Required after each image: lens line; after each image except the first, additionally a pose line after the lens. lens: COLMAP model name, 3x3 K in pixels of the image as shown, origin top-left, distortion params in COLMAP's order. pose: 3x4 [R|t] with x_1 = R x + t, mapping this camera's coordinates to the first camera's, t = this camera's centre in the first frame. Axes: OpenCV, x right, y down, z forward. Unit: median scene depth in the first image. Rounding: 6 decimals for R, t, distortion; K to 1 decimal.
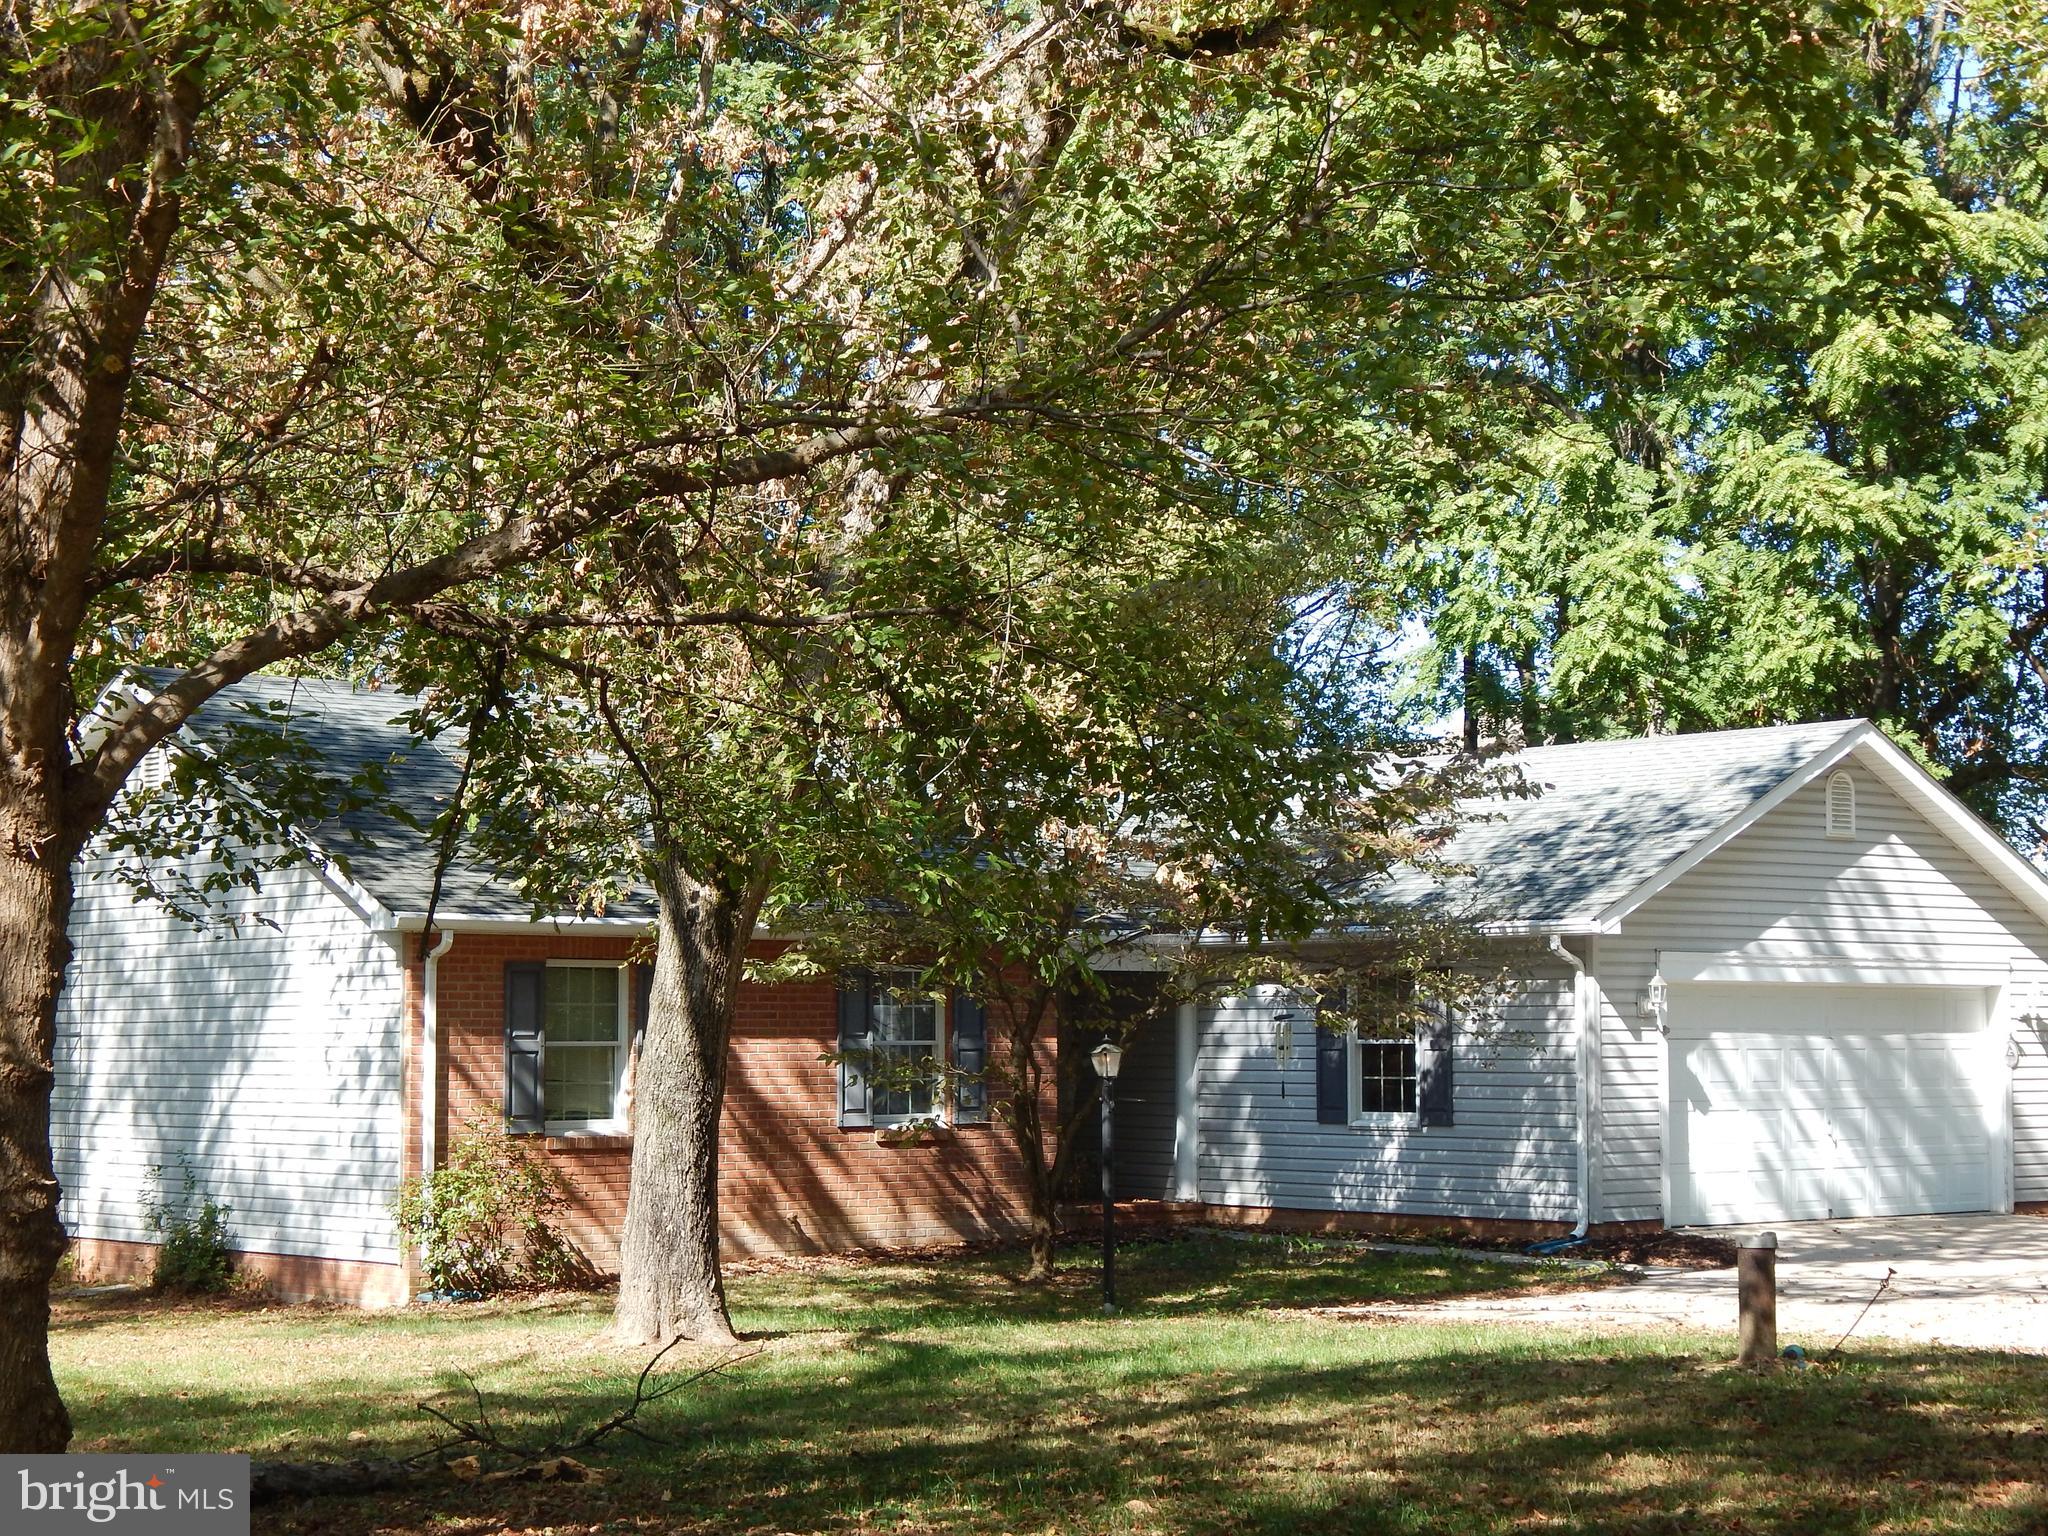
lens RADIAL K [[3617.8, 0, 1024.0], [0, 3617.8, 768.0], [0, 0, 1]] dist [-0.058478, -0.459548]
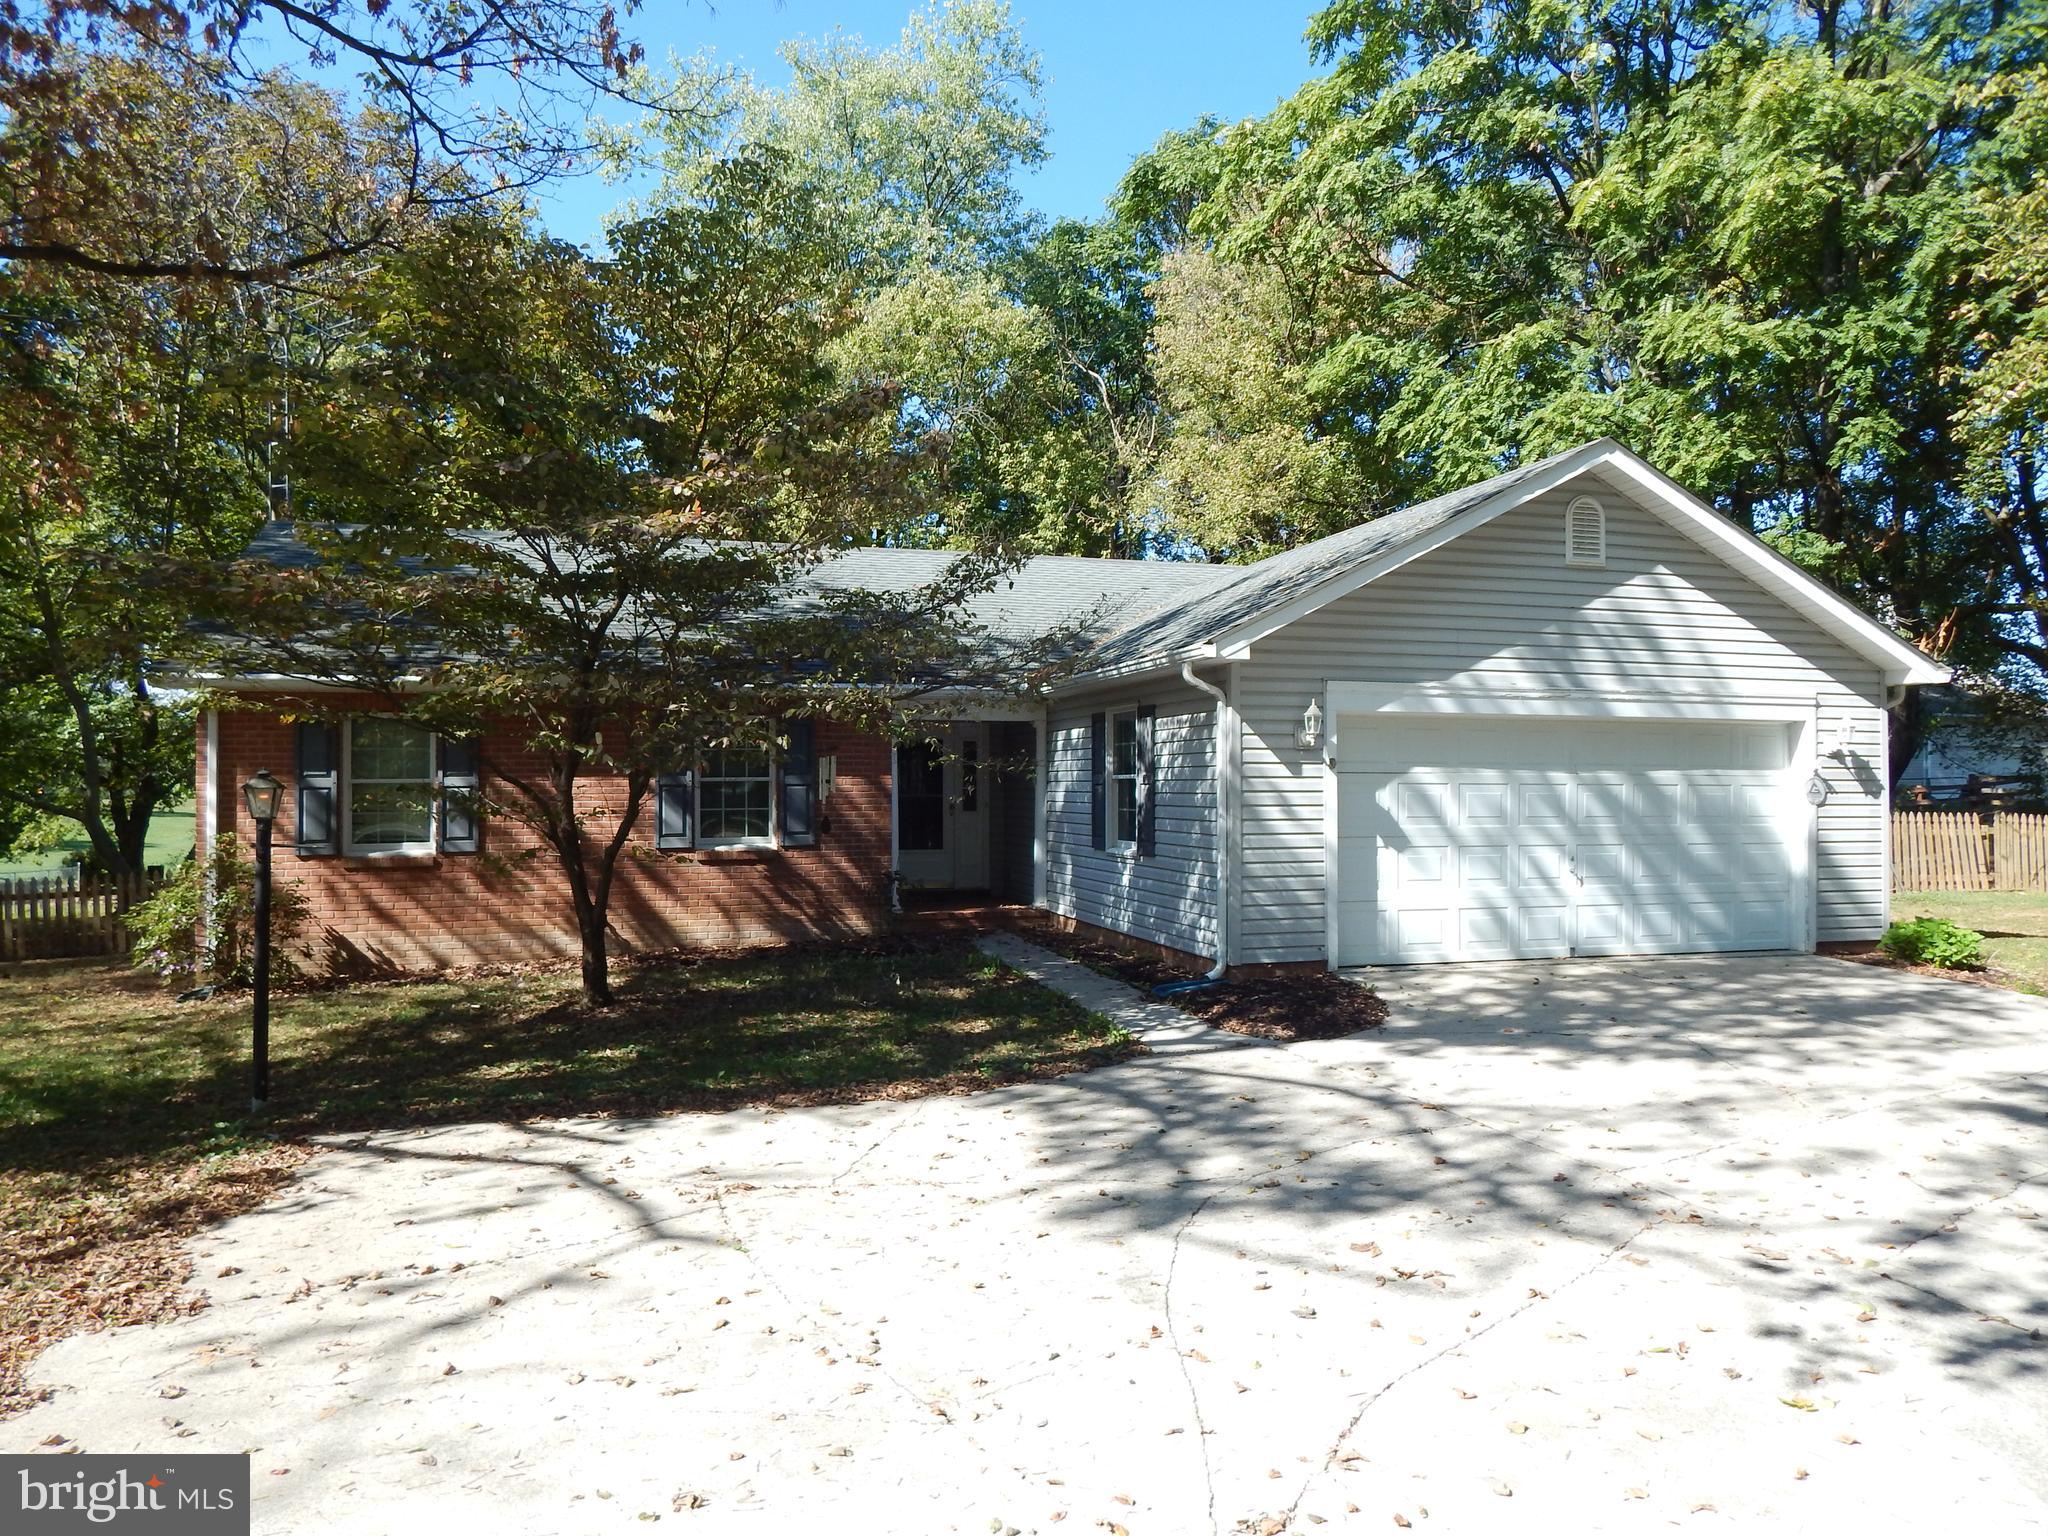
lens RADIAL K [[1350.6, 0, 1079.9], [0, 1350.6, 767.2], [0, 0, 1]] dist [0.019249, -0.071420]
pose [[0.930179, -0.004764, -0.367075, 0.233829], [0.027290, 0.998046, 0.056201, 0.049188], [0.366090, -0.062295, 0.928492, 0.611629]]
